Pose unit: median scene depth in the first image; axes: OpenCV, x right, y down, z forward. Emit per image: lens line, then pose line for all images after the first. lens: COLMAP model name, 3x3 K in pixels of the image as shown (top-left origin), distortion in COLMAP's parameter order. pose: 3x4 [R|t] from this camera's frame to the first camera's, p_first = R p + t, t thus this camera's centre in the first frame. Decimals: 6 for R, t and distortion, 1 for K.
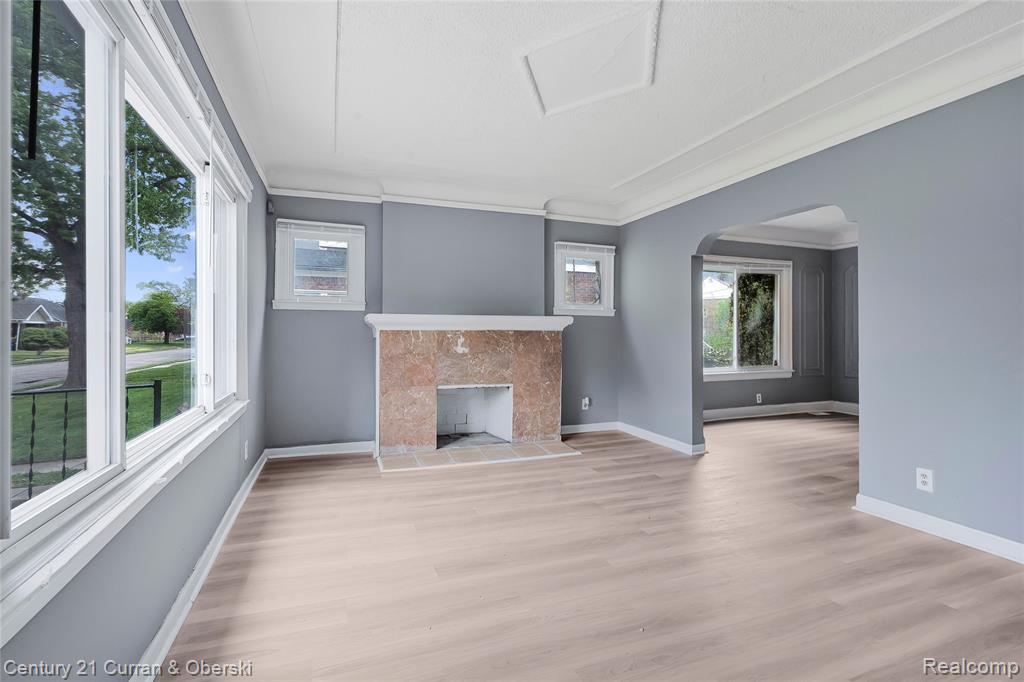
lens RADIAL K [[465.9, 0, 511.7], [0, 465.9, 335.2], [0, 0, 1]] dist [0.001352, 0.000138]
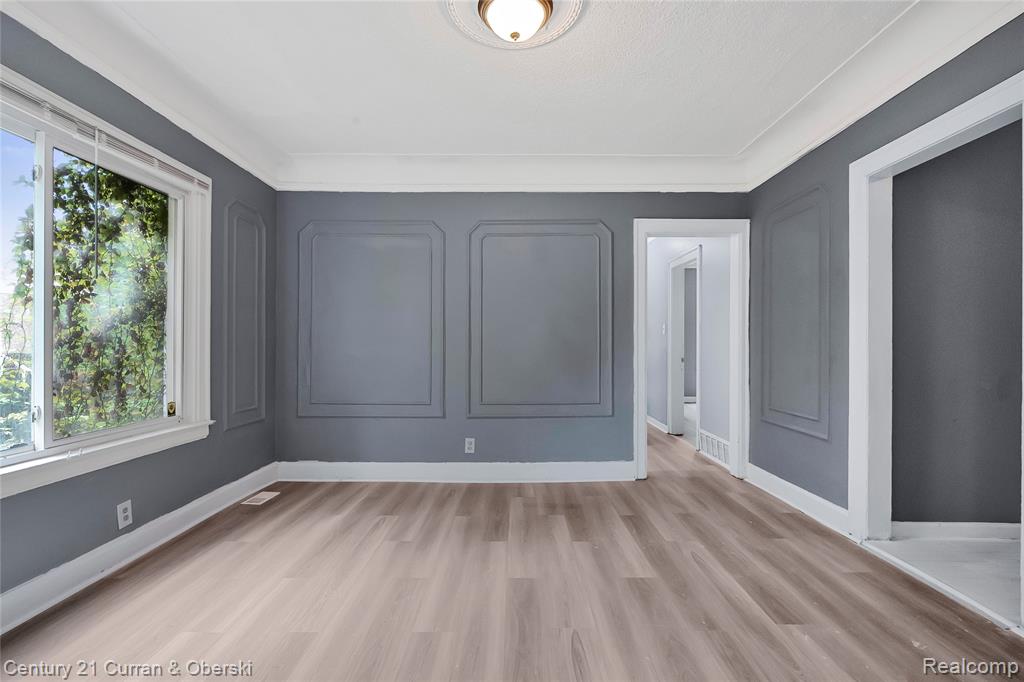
lens RADIAL K [[465.9, 0, 512.5], [0, 465.9, 341.9], [0, 0, 1]] dist [0.001352, 0.000138]
pose [[0.377726, 0.006451, 0.925895, 0.297334], [-0.002158, 0.999979, -0.006086, 0.001425], [-0.925915, 0.000301, 0.377732, 0.564031]]
